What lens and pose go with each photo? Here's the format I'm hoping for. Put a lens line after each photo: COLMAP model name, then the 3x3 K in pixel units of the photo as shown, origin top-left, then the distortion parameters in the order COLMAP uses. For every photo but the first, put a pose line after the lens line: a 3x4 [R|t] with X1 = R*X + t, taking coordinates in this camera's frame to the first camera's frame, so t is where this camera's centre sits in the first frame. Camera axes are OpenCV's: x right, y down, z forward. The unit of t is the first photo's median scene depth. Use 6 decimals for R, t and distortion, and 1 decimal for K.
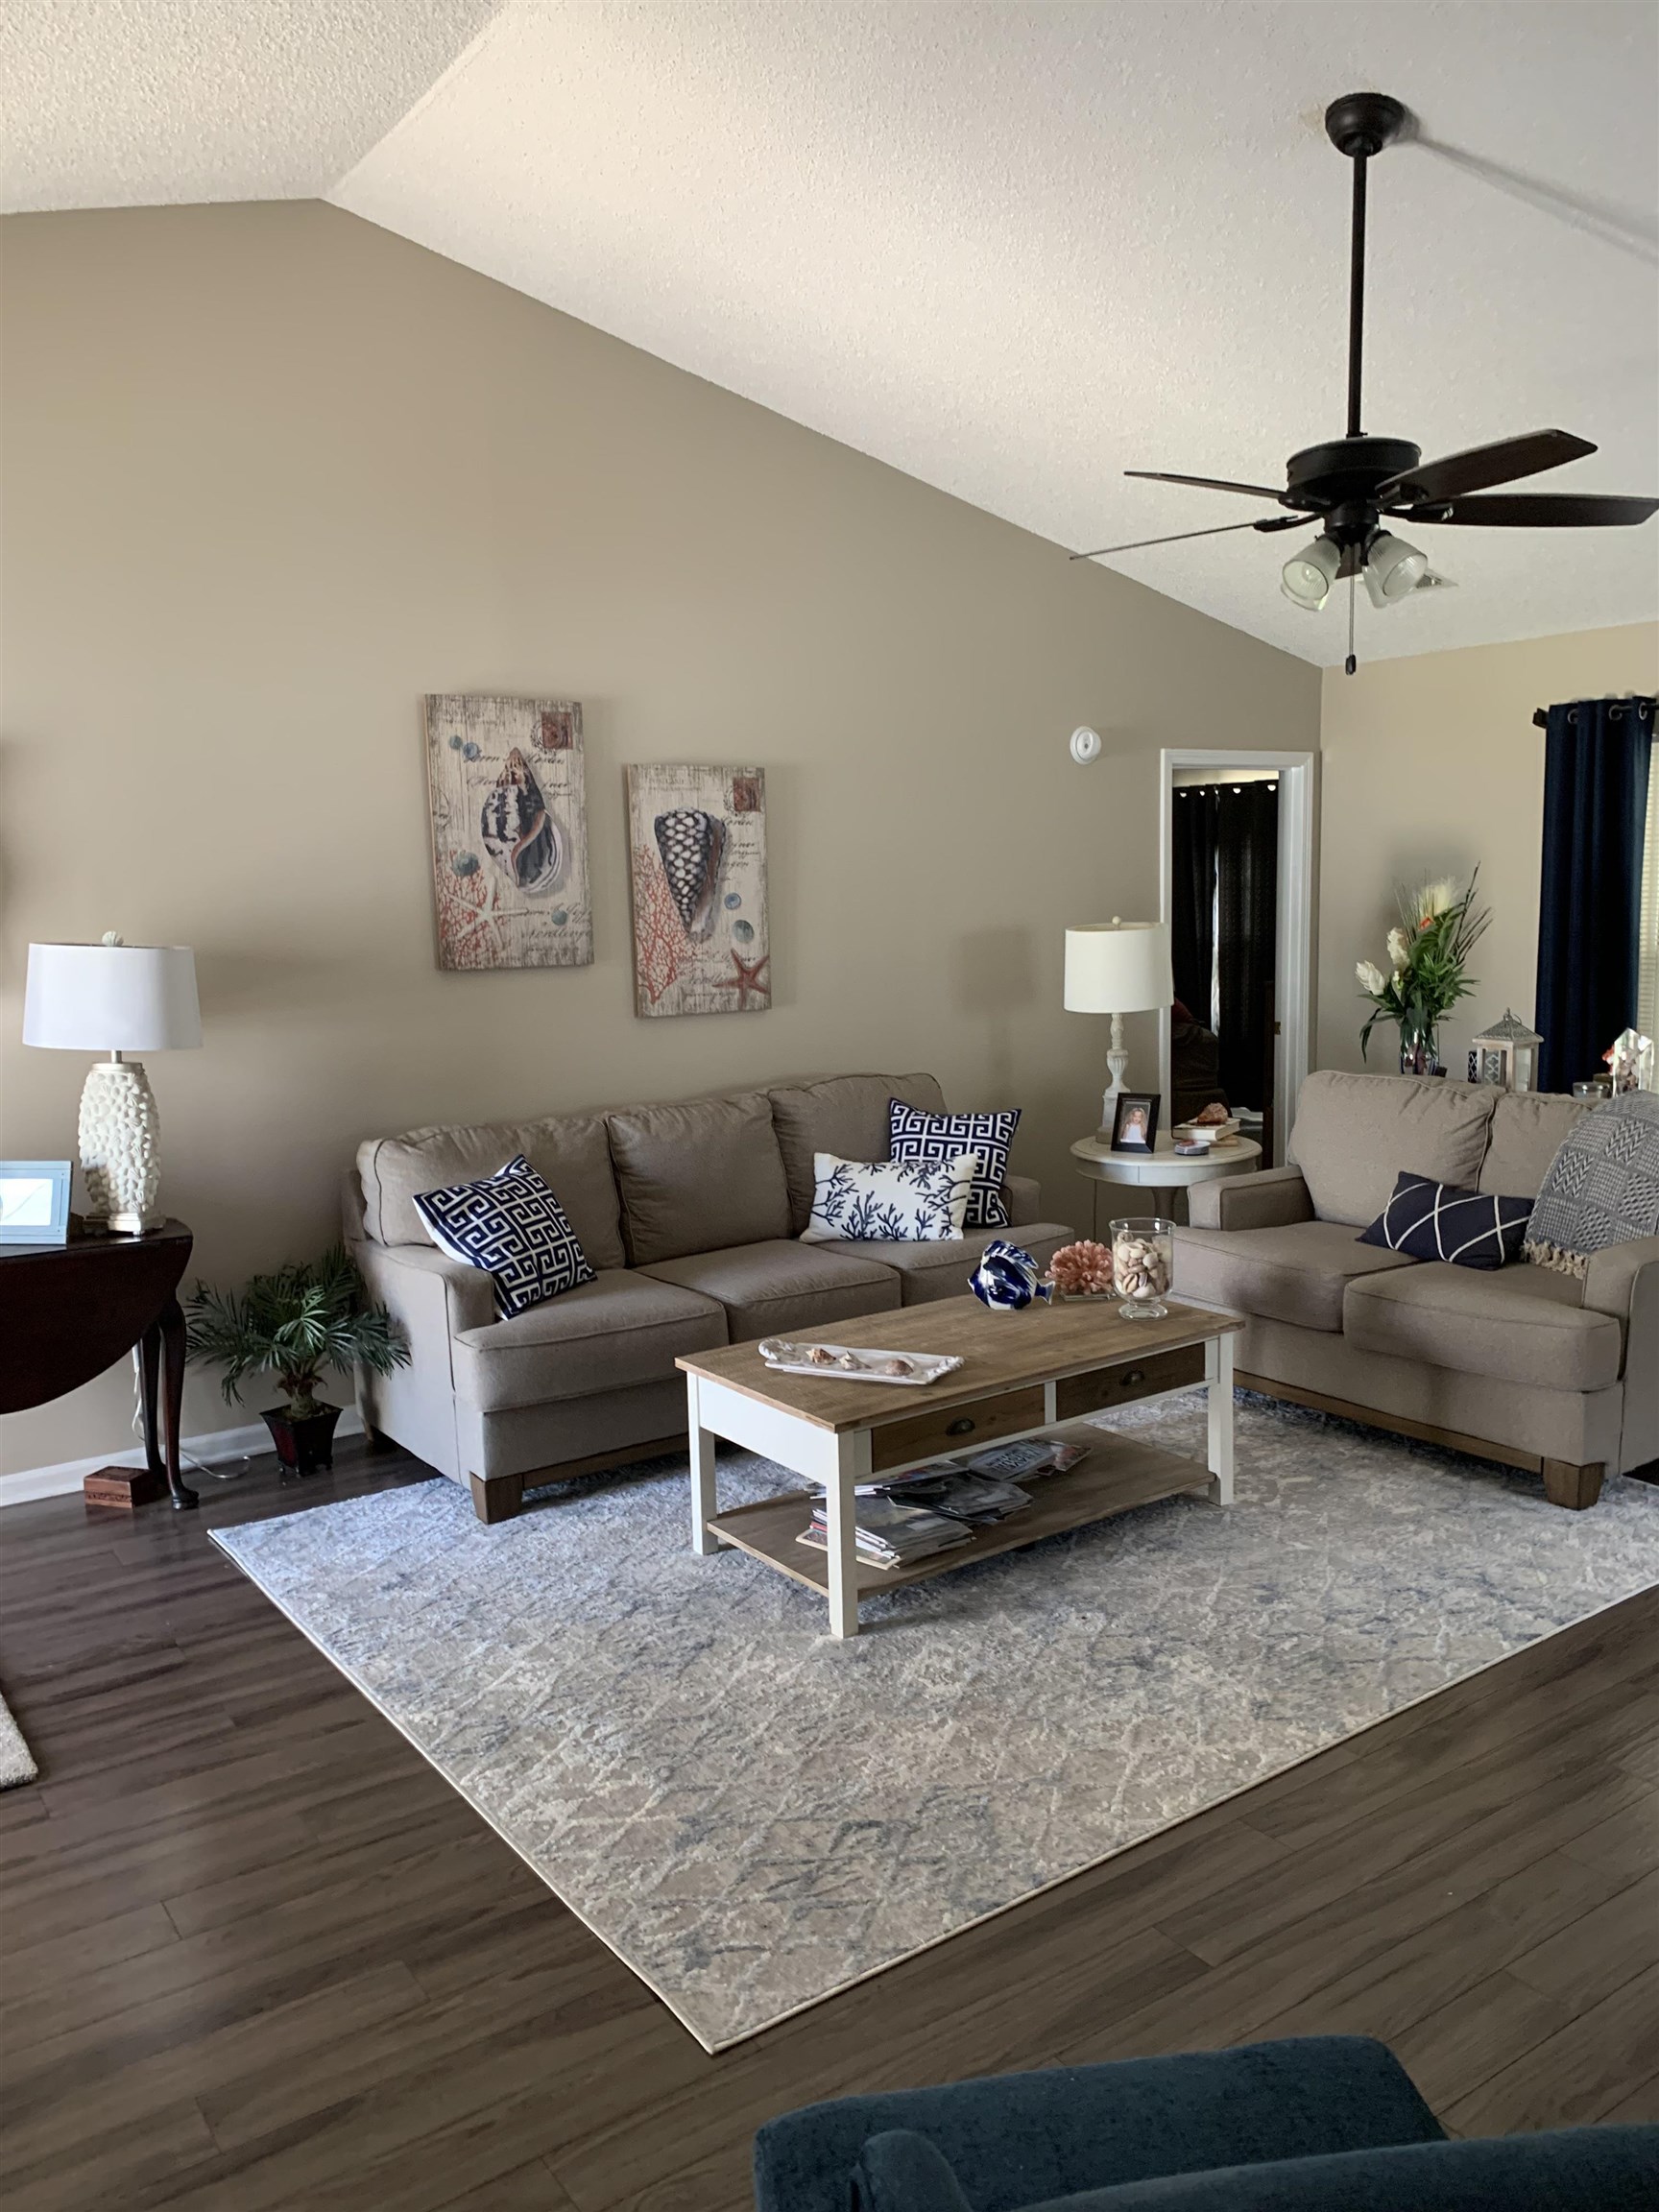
lens RADIAL K [[1683.4, 0, 825.6], [0, 1683.4, 1105.0], [0, 0, 1]] dist [-0.006939, -0.001564]
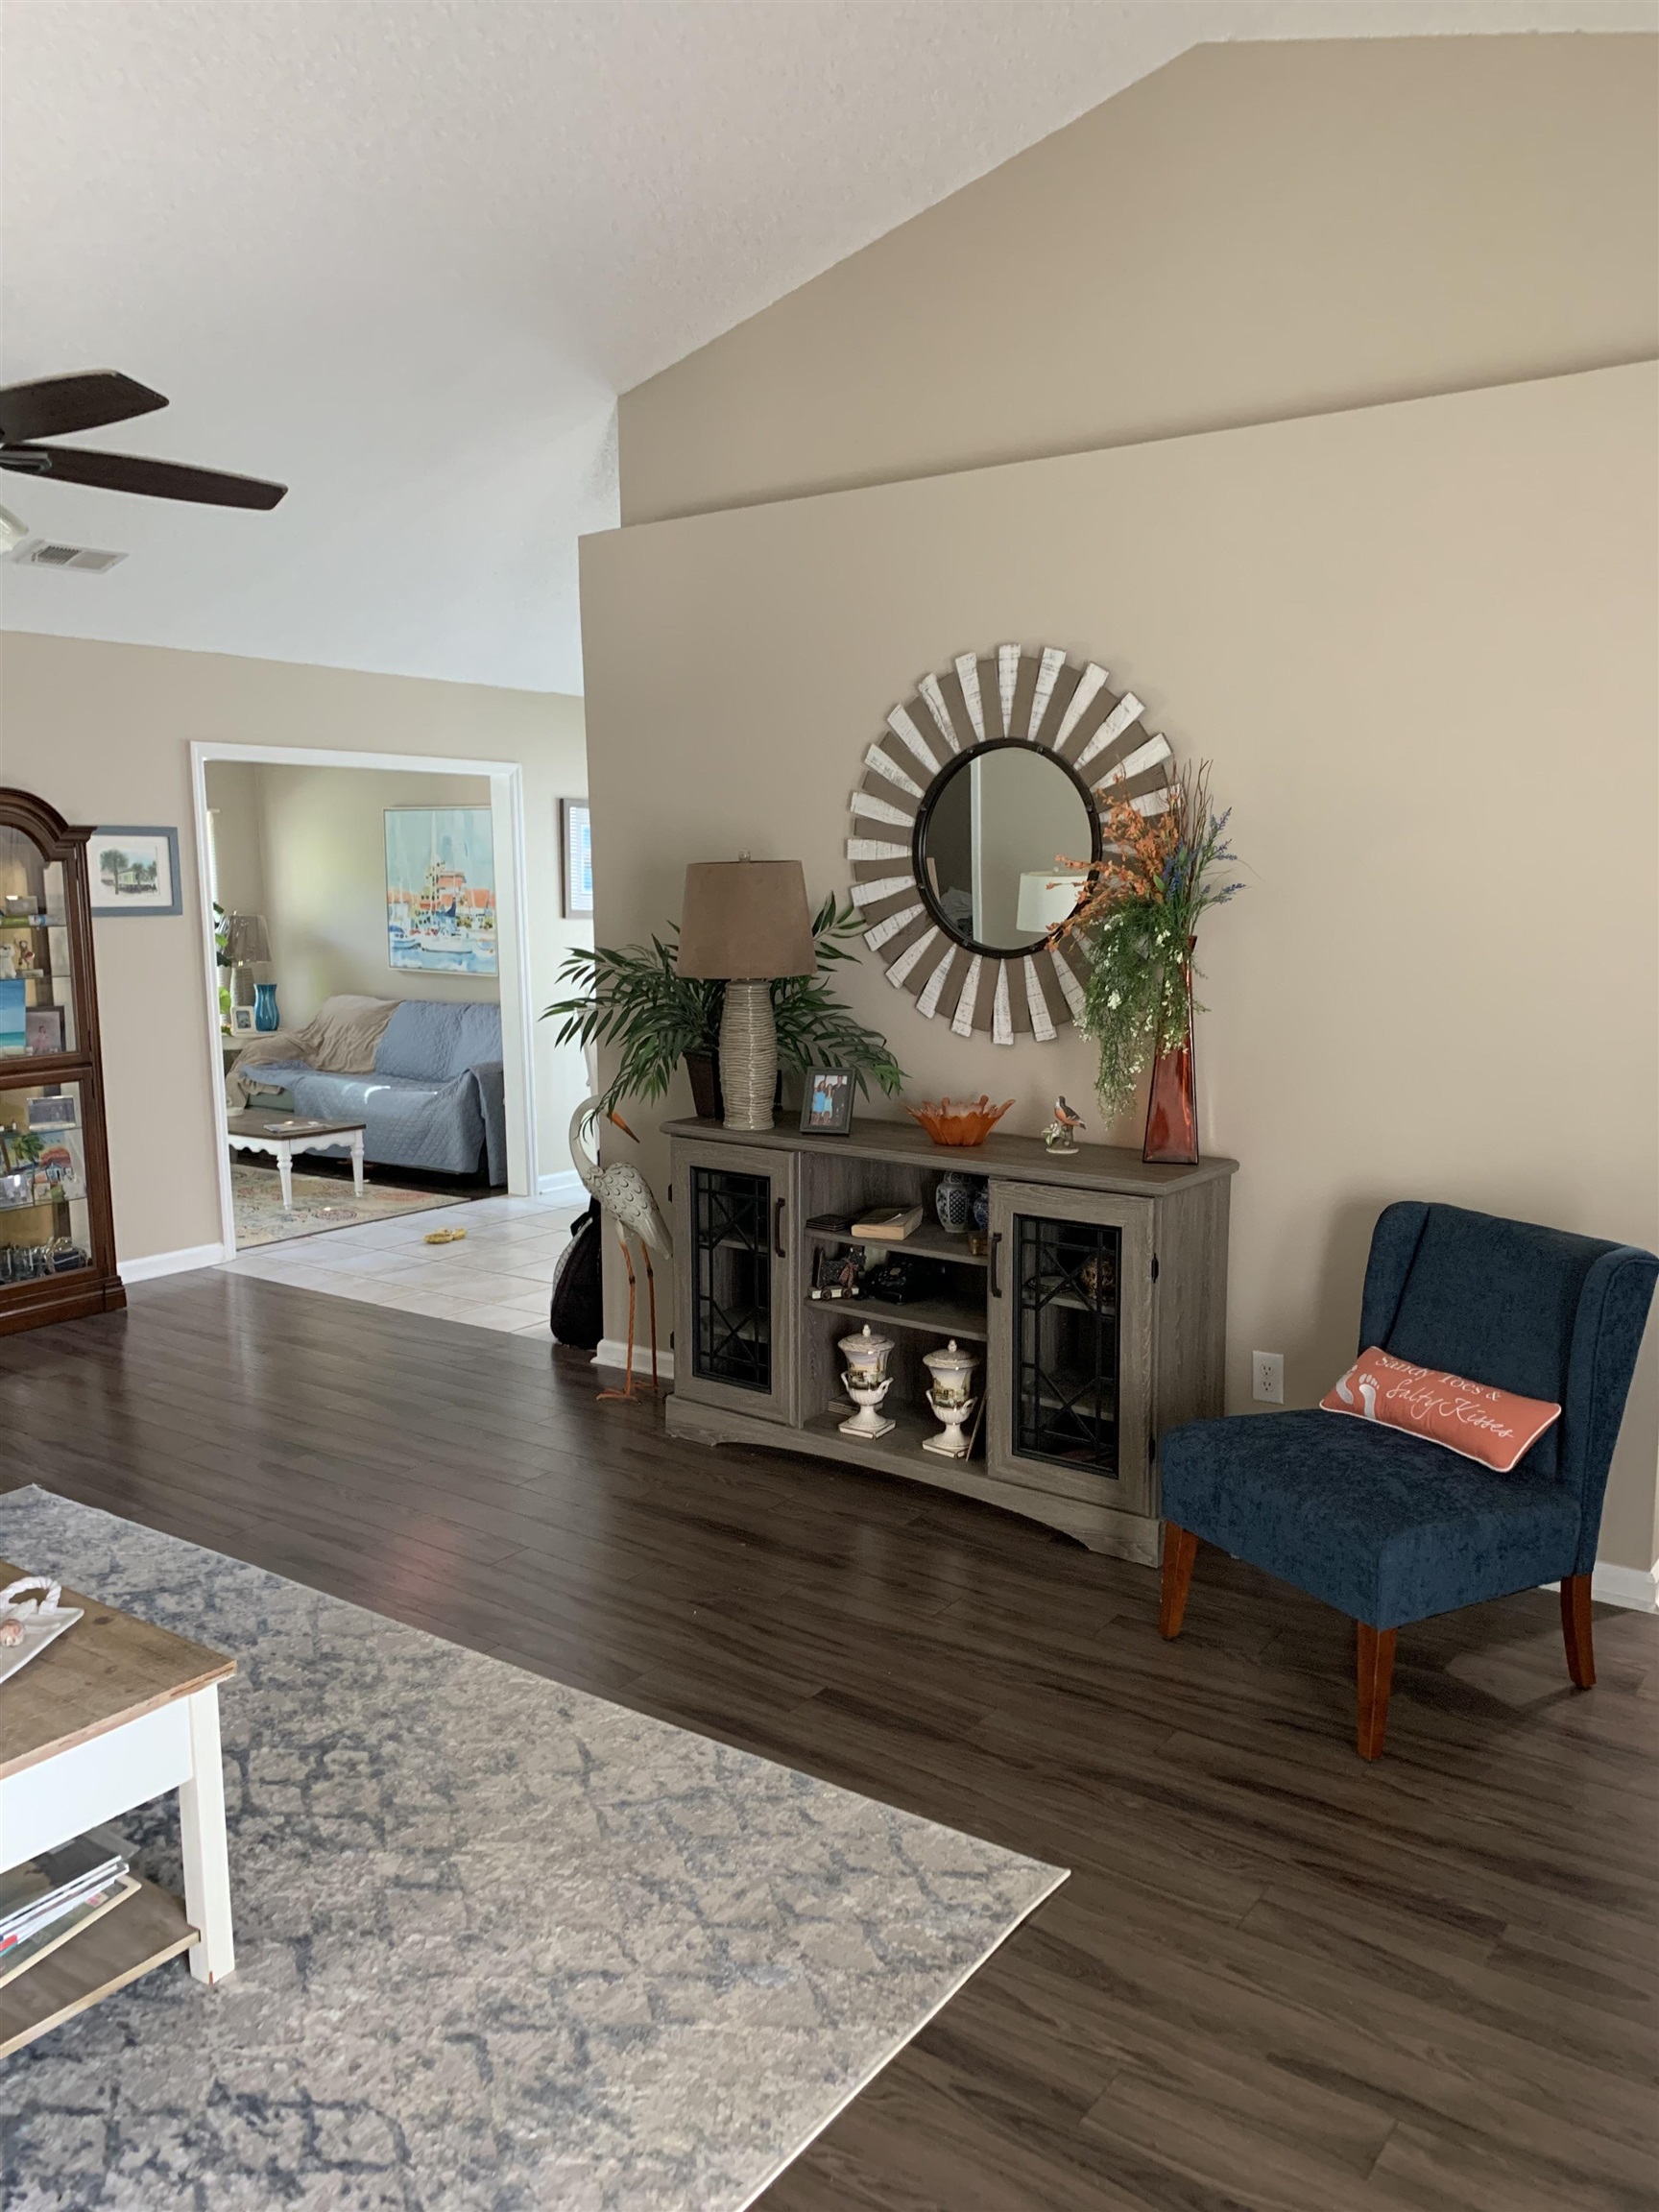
lens RADIAL K [[1683.4, 0, 827.3], [0, 1683.4, 1110.2], [0, 0, 1]] dist [-0.006939, -0.001564]
pose [[-0.343336, -0.107093, 0.933087, -1.004633], [0.133708, 0.977786, 0.161422, -0.161879], [-0.929647, 0.180183, -0.321389, 1.374947]]
